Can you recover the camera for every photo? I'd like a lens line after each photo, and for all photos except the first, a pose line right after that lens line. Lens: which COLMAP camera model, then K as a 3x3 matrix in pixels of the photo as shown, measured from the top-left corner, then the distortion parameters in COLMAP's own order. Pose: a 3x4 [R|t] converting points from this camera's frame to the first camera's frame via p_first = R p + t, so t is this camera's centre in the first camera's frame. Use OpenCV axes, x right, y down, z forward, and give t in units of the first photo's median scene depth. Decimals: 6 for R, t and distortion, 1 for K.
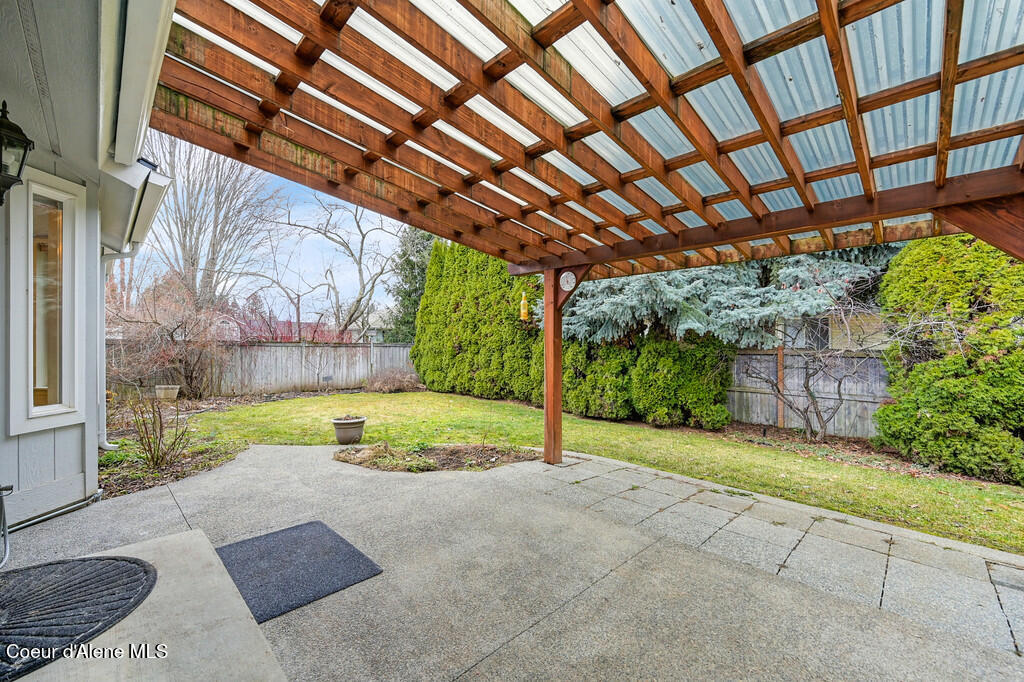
lens RADIAL K [[405.9, 0, 515.6], [0, 405.9, 348.8], [0, 0, 1]] dist [-0.000225, -0.000021]
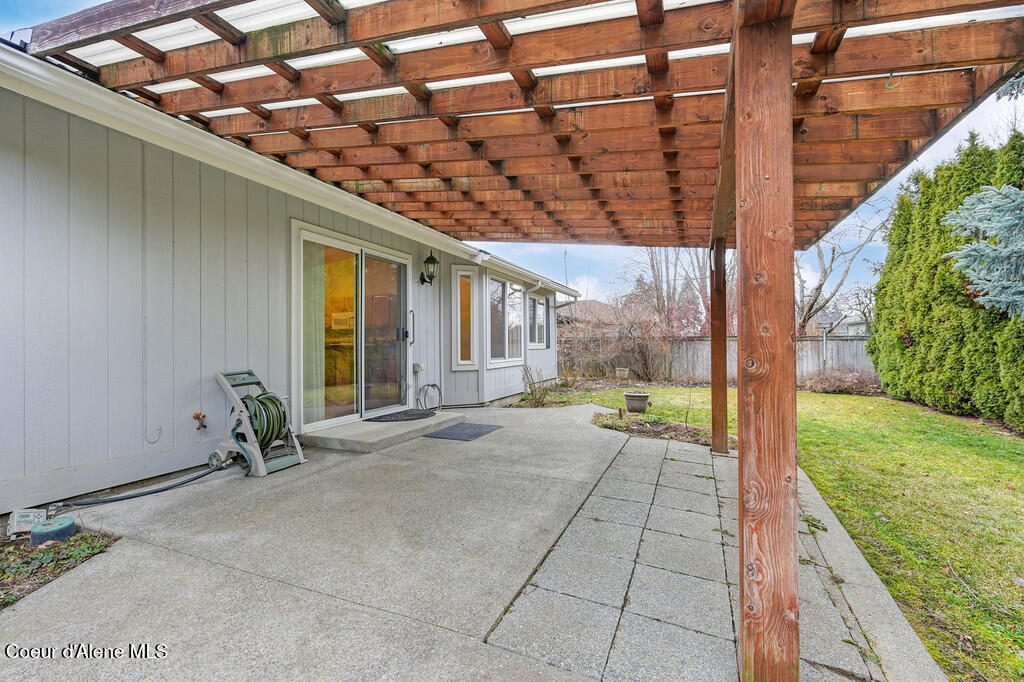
lens RADIAL K [[439.8, 0, 534.8], [0, 439.8, 341.6], [0, 0, 1]] dist [0.001006, 0.000152]
pose [[0.409270, -0.011710, -0.912338, 0.348956], [-0.001125, 0.999910, -0.013339, 0.015169], [0.912413, 0.006485, 0.409220, 0.075194]]
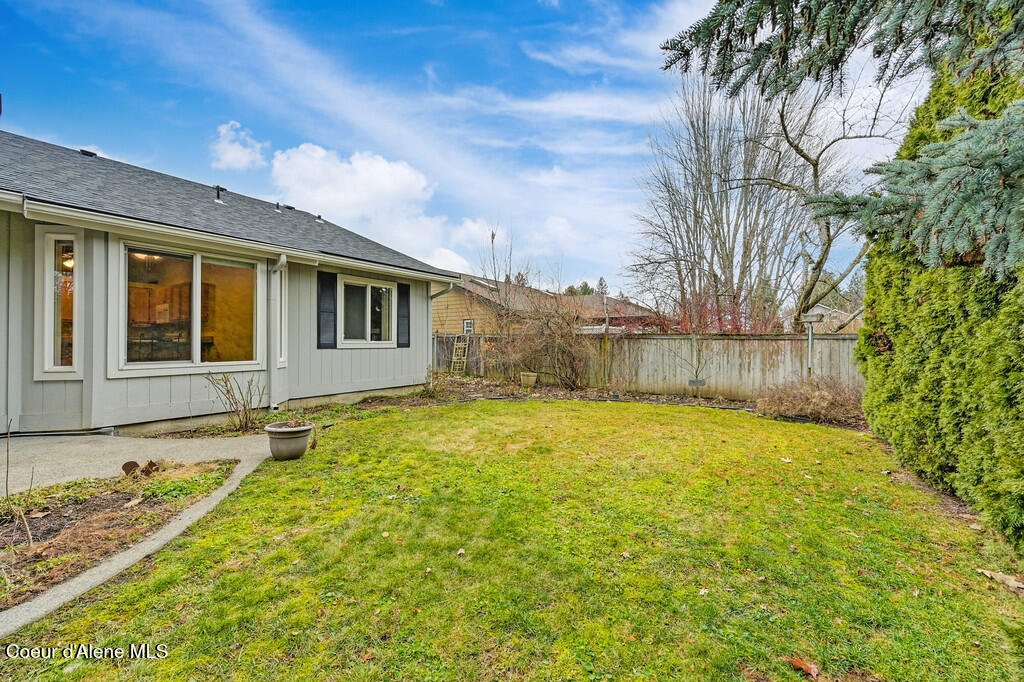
lens RADIAL K [[419.0, 0, 512.0], [0, 419.0, 341.0], [0, 0, 1]] dist [0.000818, 0.000098]
pose [[0.218129, -0.004086, -0.975911, 0.223652], [-0.010450, 0.999924, -0.006522, 0.007855], [0.975864, 0.011621, 0.218070, 0.597473]]
